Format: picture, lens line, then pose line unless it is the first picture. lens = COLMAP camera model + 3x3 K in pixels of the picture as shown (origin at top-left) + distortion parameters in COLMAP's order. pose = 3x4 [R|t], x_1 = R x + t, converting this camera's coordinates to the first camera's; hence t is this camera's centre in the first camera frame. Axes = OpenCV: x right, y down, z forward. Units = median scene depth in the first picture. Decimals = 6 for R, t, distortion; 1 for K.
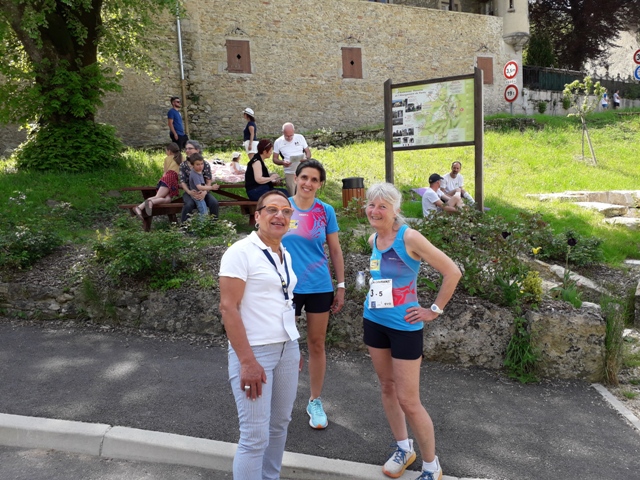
lens RADIAL K [[512.0, 0, 320.5], [0, 512.0, 235.6], [0, 0, 1]] dist [0.029155, -0.062797]
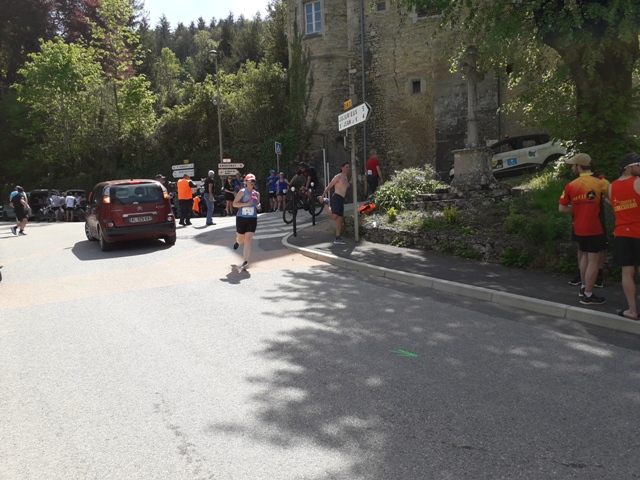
lens RADIAL K [[512.0, 0, 327.1], [0, 512.0, 235.5], [0, 0, 1]] dist [0.029155, -0.062797]
pose [[0.705079, 0.048699, -0.707454, -0.105860], [-0.058120, 0.998251, 0.010792, 0.032565], [0.706743, 0.033508, 0.706677, -0.311072]]
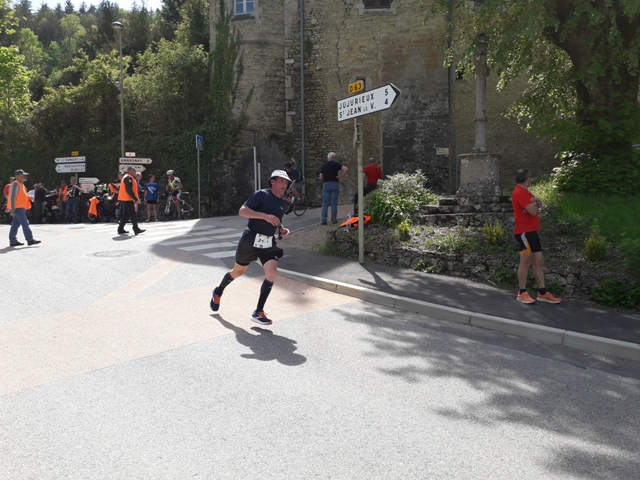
lens RADIAL K [[512.0, 0, 330.4], [0, 512.0, 232.9], [0, 0, 1]] dist [0.029155, -0.062797]
pose [[0.854961, 0.050552, -0.516224, -0.476222], [-0.072539, 0.997112, -0.022495, 0.024280], [0.513595, 0.056678, 0.856158, -0.241877]]
